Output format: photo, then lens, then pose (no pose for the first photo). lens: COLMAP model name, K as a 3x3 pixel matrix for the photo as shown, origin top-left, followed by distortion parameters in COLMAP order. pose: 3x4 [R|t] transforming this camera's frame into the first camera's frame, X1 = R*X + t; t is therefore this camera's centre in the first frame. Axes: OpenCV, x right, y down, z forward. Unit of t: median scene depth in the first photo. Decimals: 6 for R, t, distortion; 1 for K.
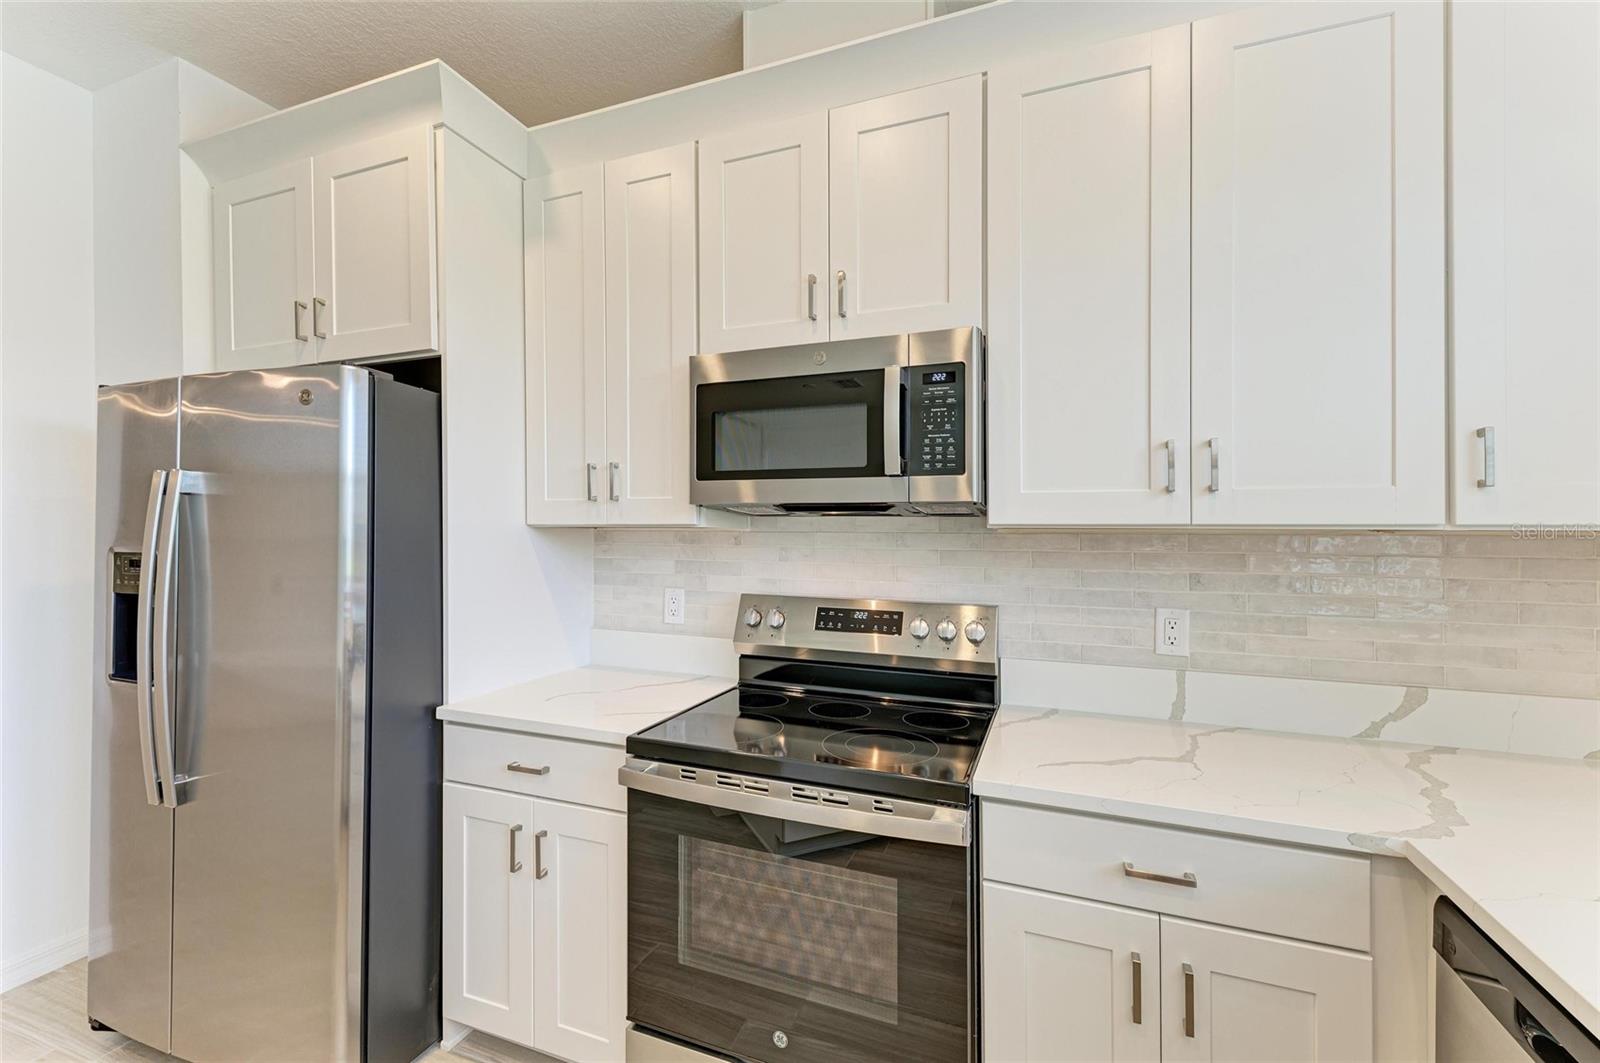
lens RADIAL K [[669.8, 0, 801.3], [0, 669.8, 536.5], [0, 0, 1]] dist [0.007503, -0.000200]
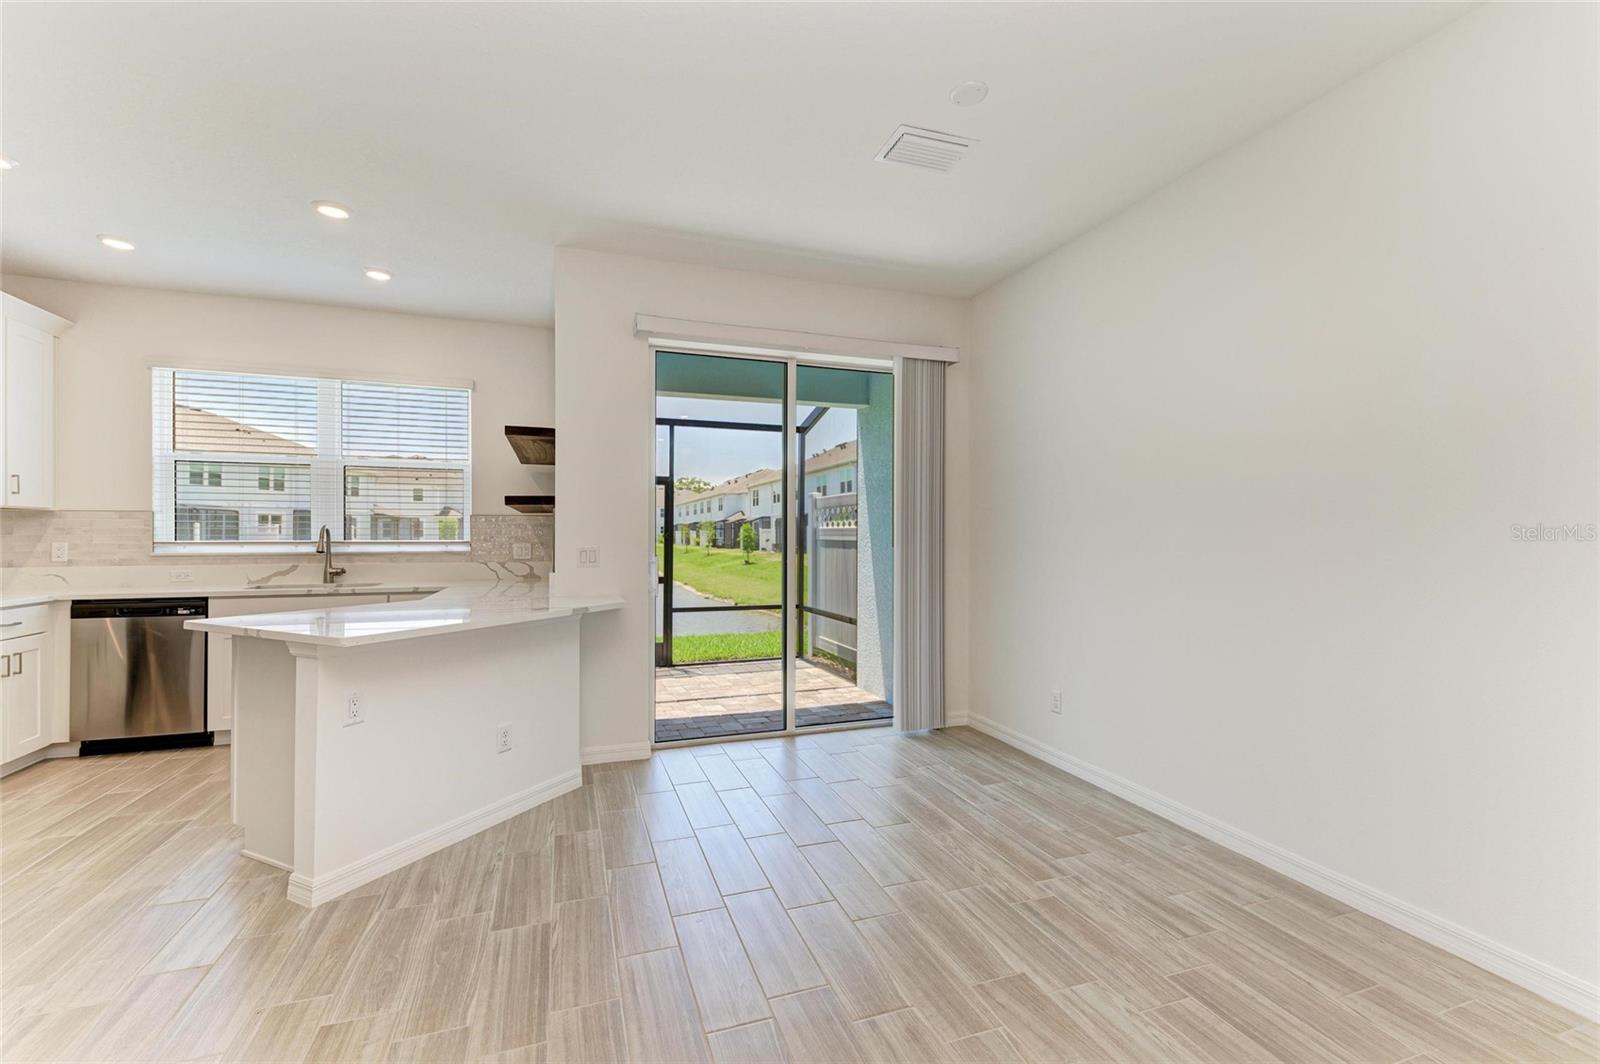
lens RADIAL K [[682.3, 0, 797.8], [0, 682.3, 536.4], [0, 0, 1]] dist [0.030347, -0.012556]
pose [[-0.653057, -0.010394, 0.757237, -2.713791], [-0.003806, 0.999938, 0.010444, 0.054462], [-0.757299, 0.003939, -0.653056, 0.266187]]
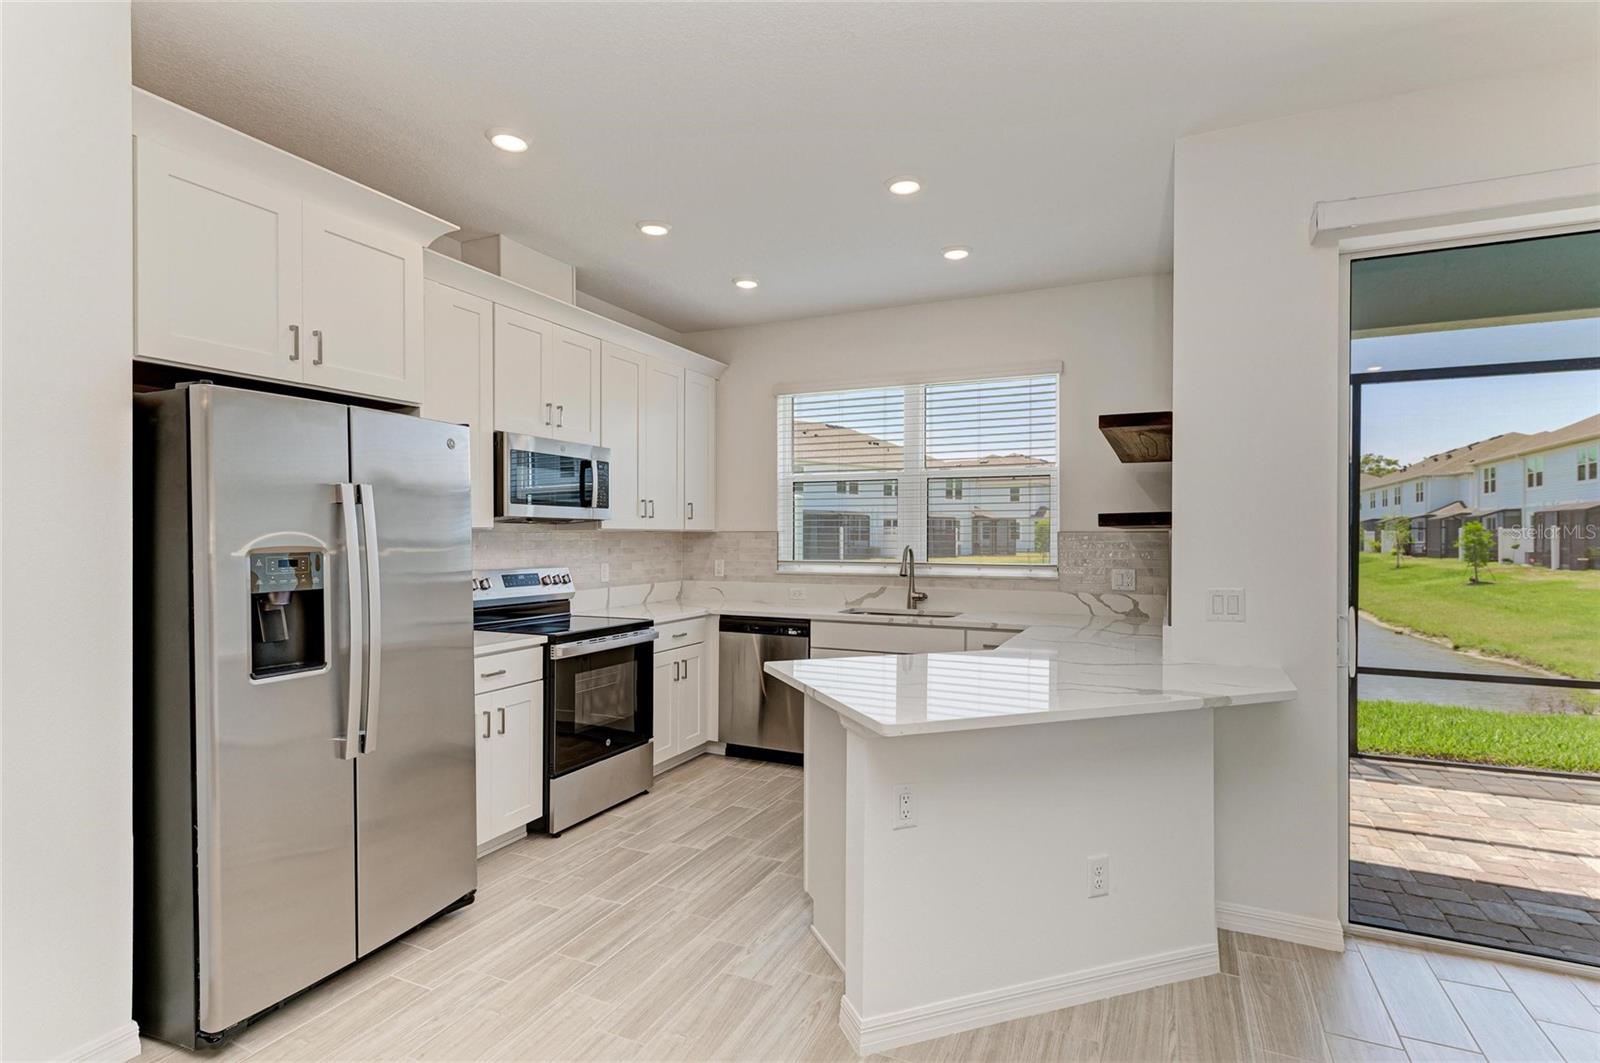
lens RADIAL K [[789.4, 0, 803.6], [0, 789.4, 536.0], [0, 0, 1]] dist [0.024497, -0.009022]
pose [[0.055478, -0.009313, 0.998417, -2.292851], [0.002831, 0.999954, 0.009170, -0.014806], [-0.998456, 0.002318, 0.055501, 0.118621]]
